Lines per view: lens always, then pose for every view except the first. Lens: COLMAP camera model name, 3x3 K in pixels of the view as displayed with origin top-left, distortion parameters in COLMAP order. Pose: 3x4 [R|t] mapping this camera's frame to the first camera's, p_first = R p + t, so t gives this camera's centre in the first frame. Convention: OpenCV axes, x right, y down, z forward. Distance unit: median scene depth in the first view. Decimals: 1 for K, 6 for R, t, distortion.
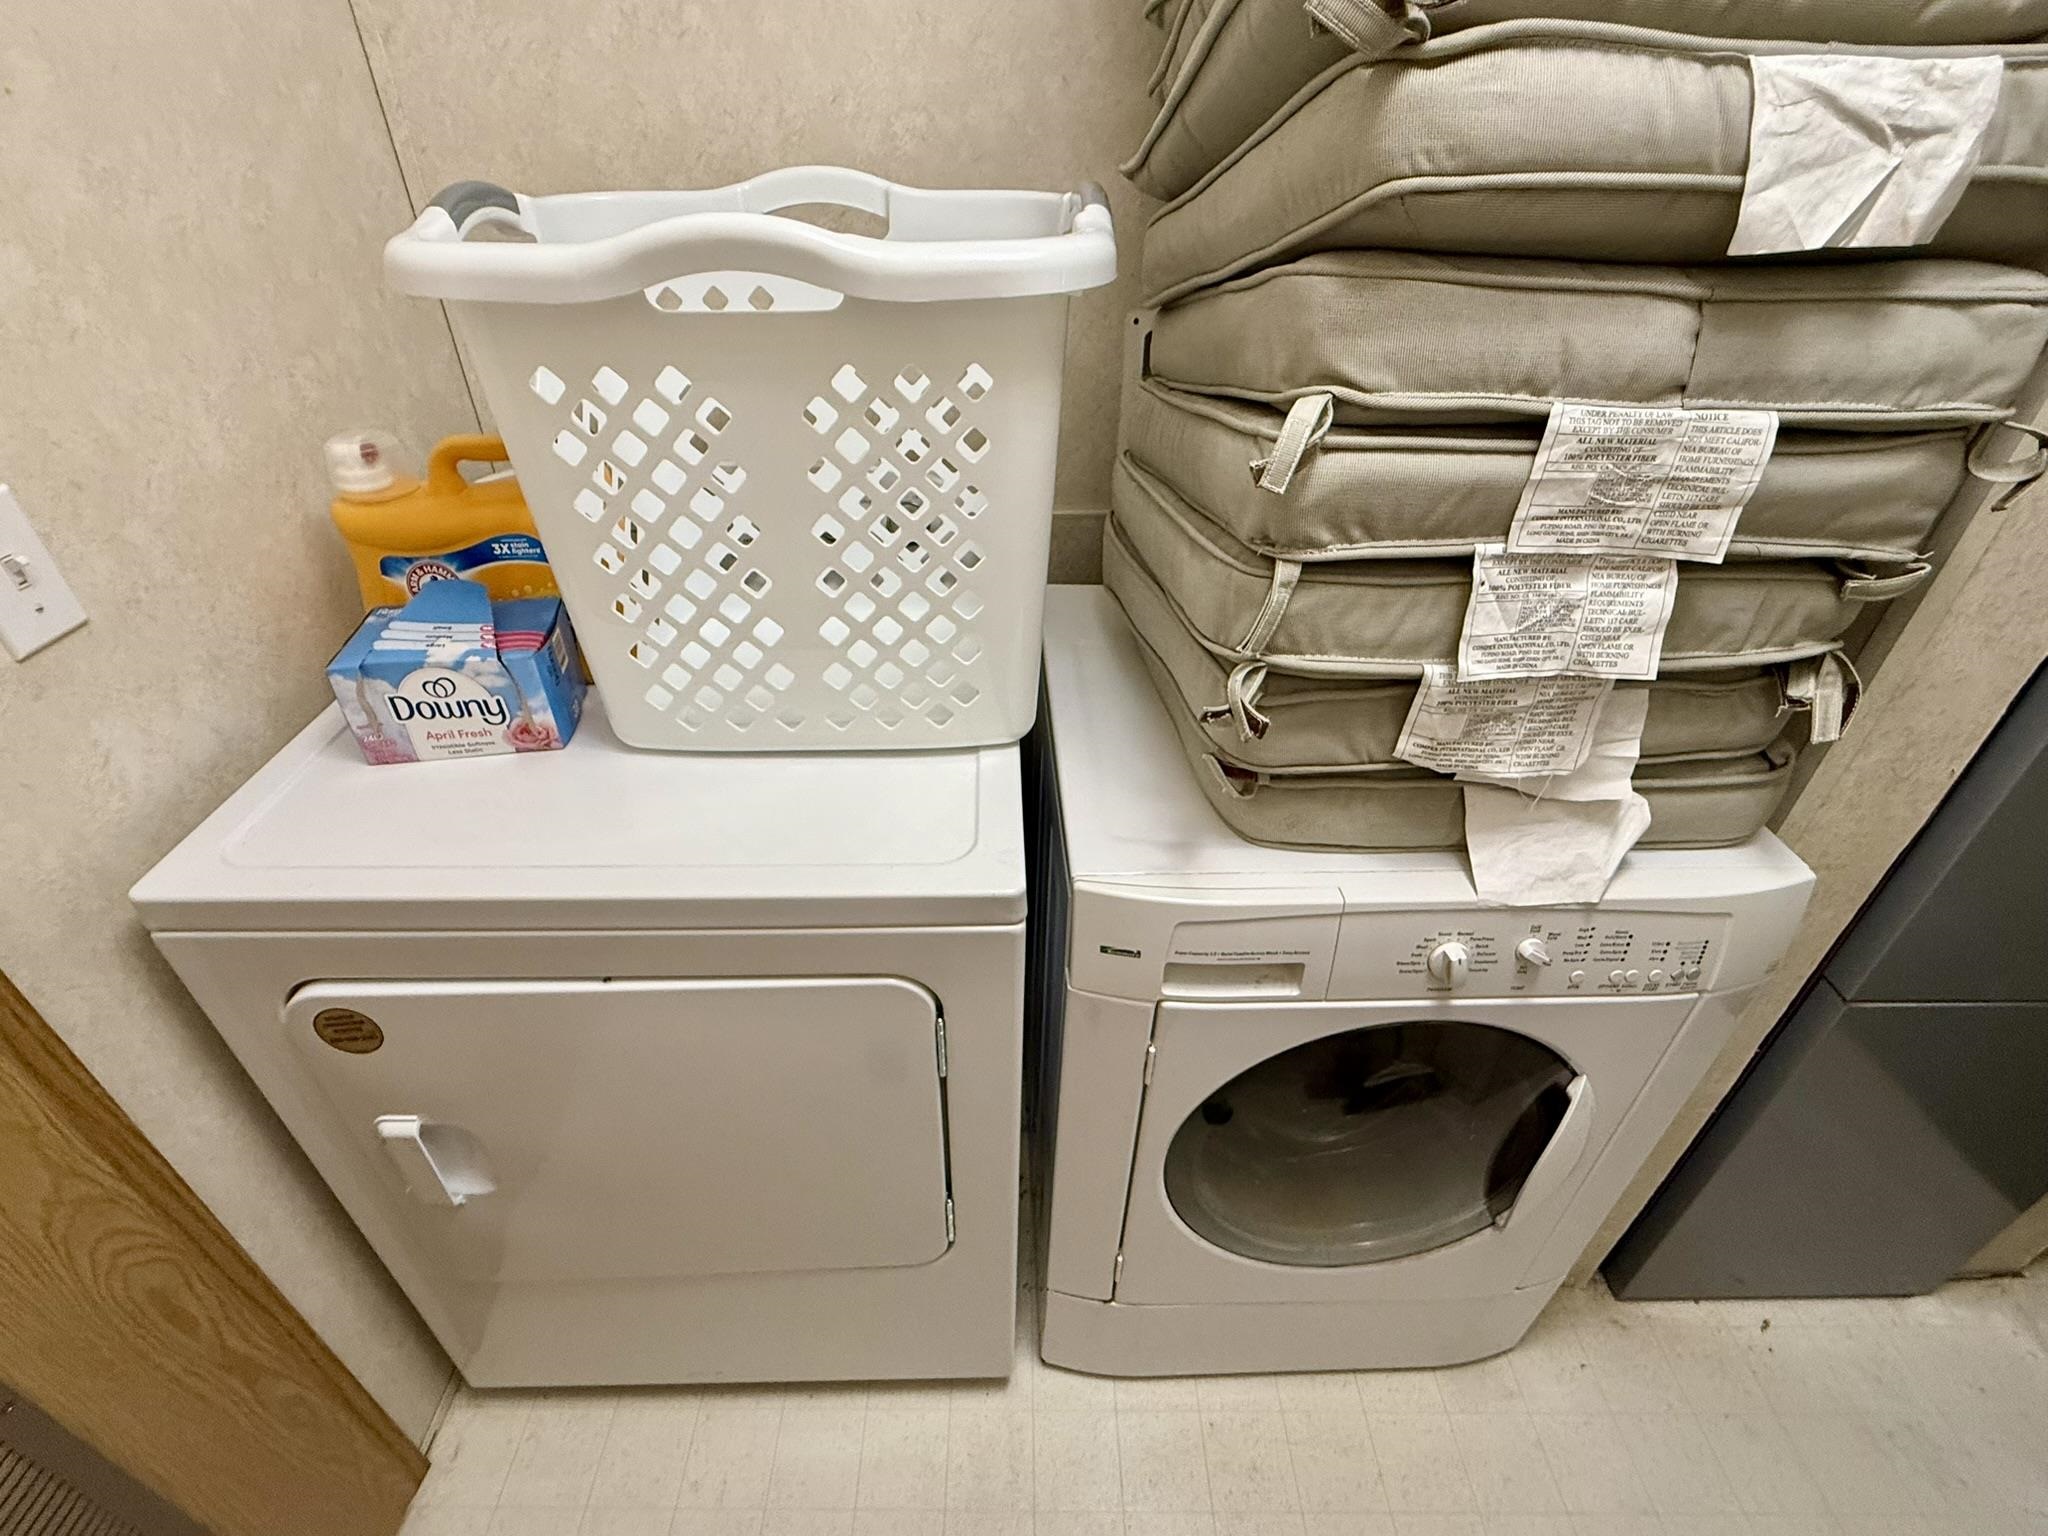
lens RADIAL K [[946.0, 0, 1020.7], [0, 946.0, 762.1], [0, 0, 1]] dist [-0.003707, 0.001054]
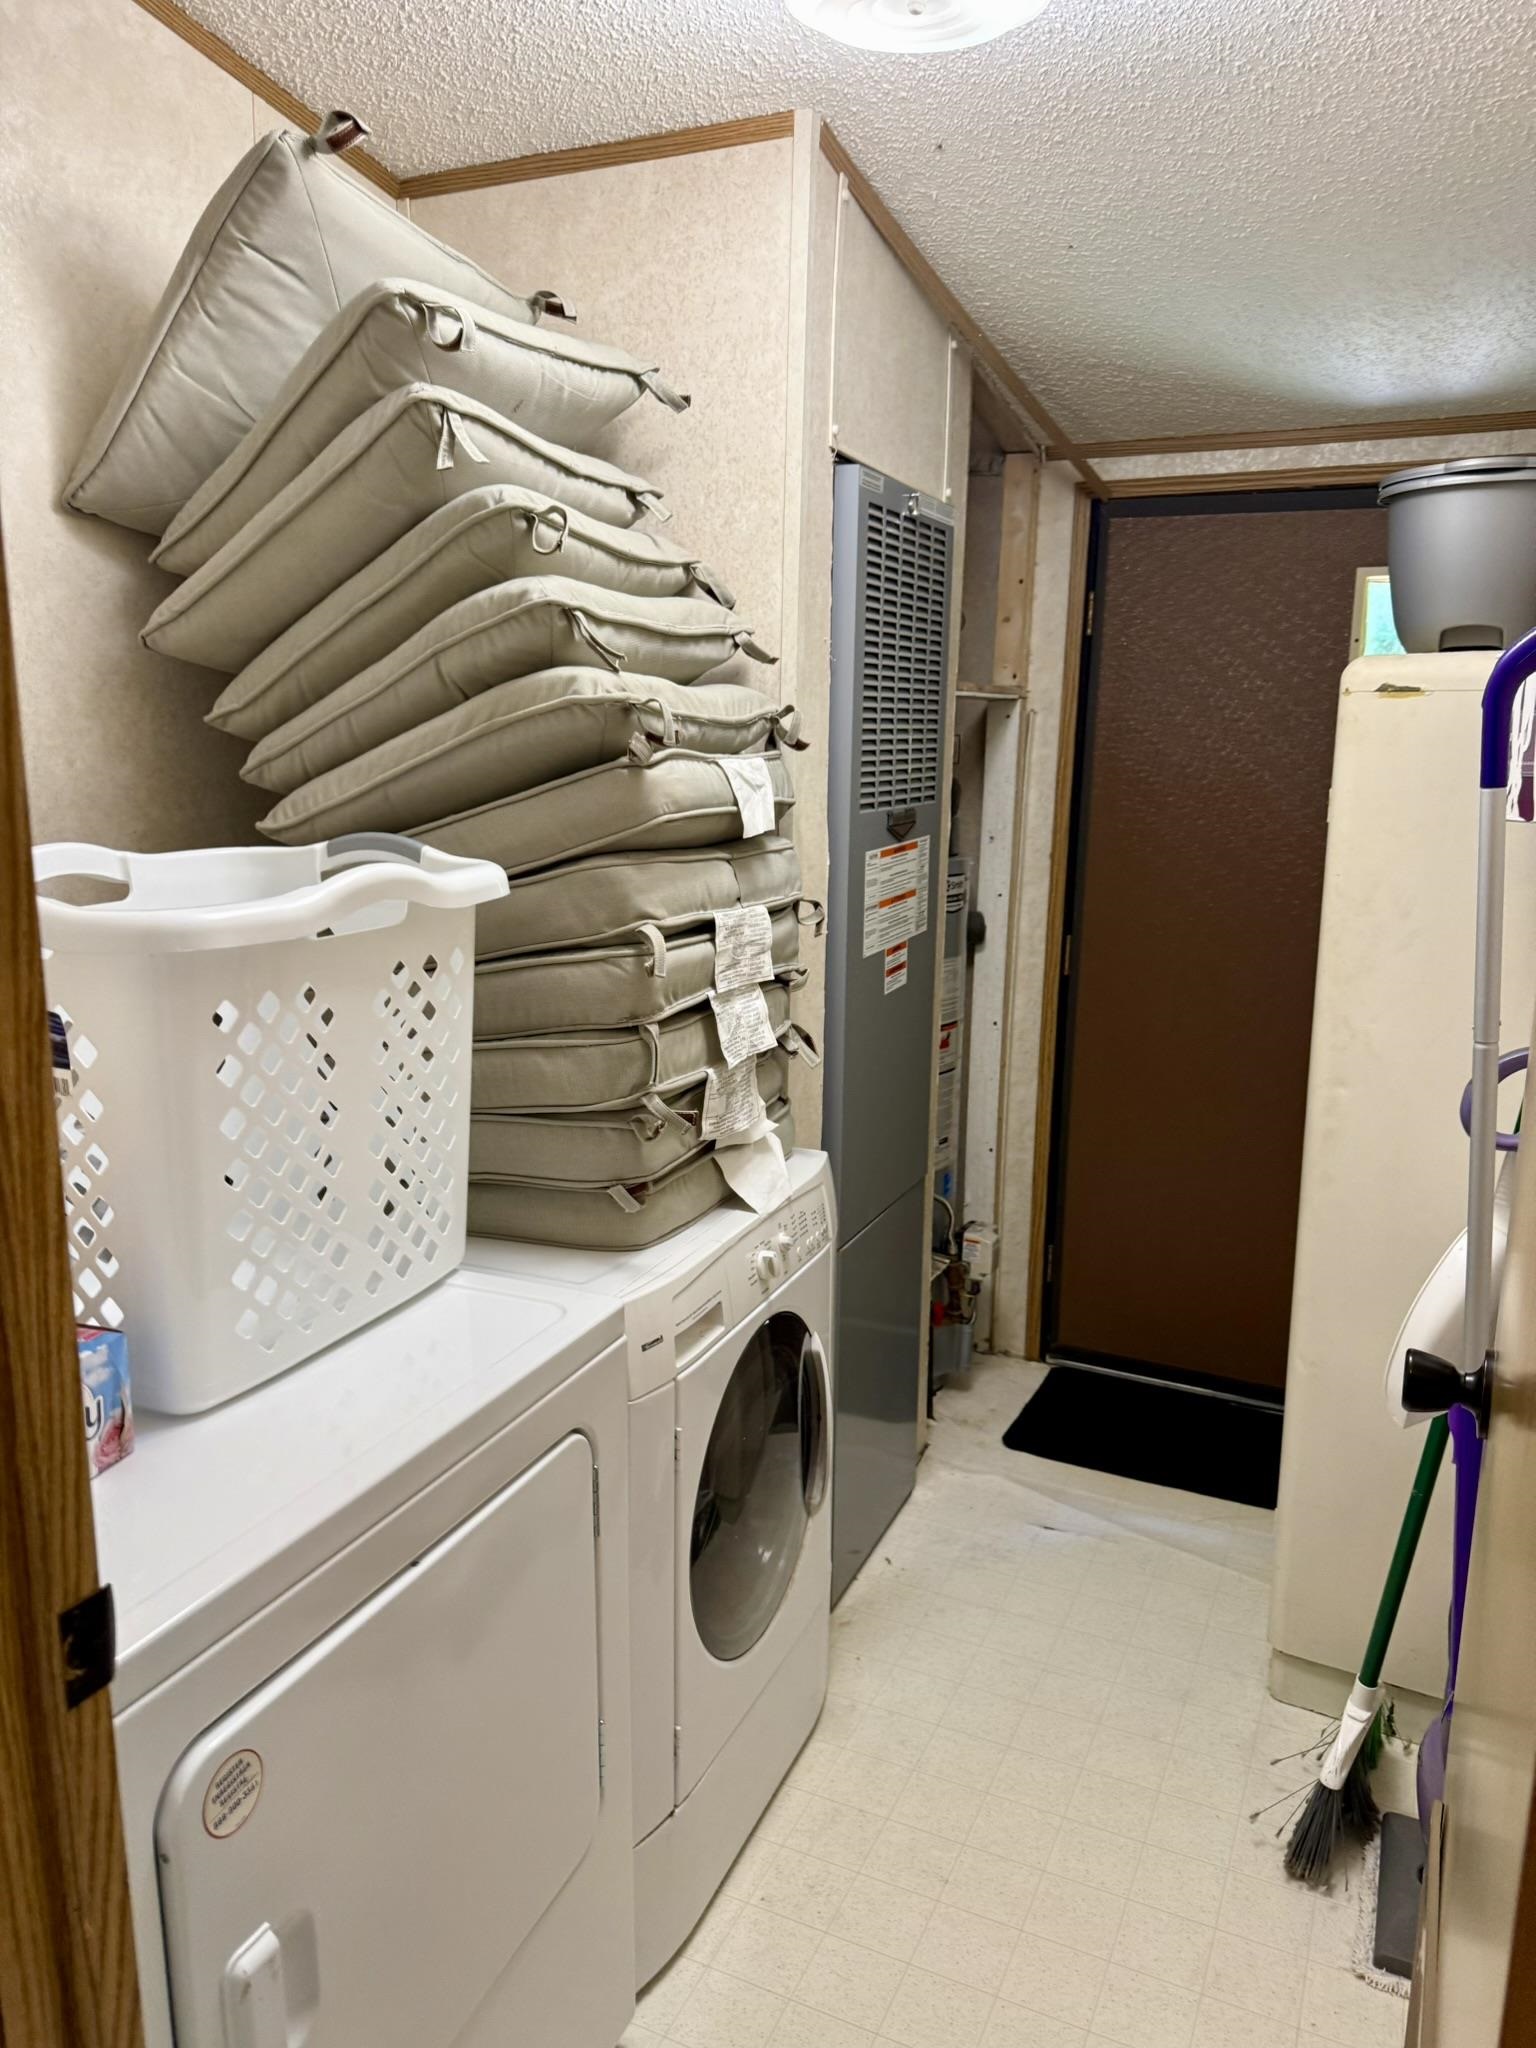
lens RADIAL K [[1422.3, 0, 766.8], [0, 1422.3, 1029.8], [0, 0, 1]] dist [0.011253, -0.001929]
pose [[0.424586, -0.188680, 0.885509, -1.752374], [0.521723, 0.850322, -0.068975, 0.064971], [-0.739954, 0.491276, 0.459474, -0.246836]]
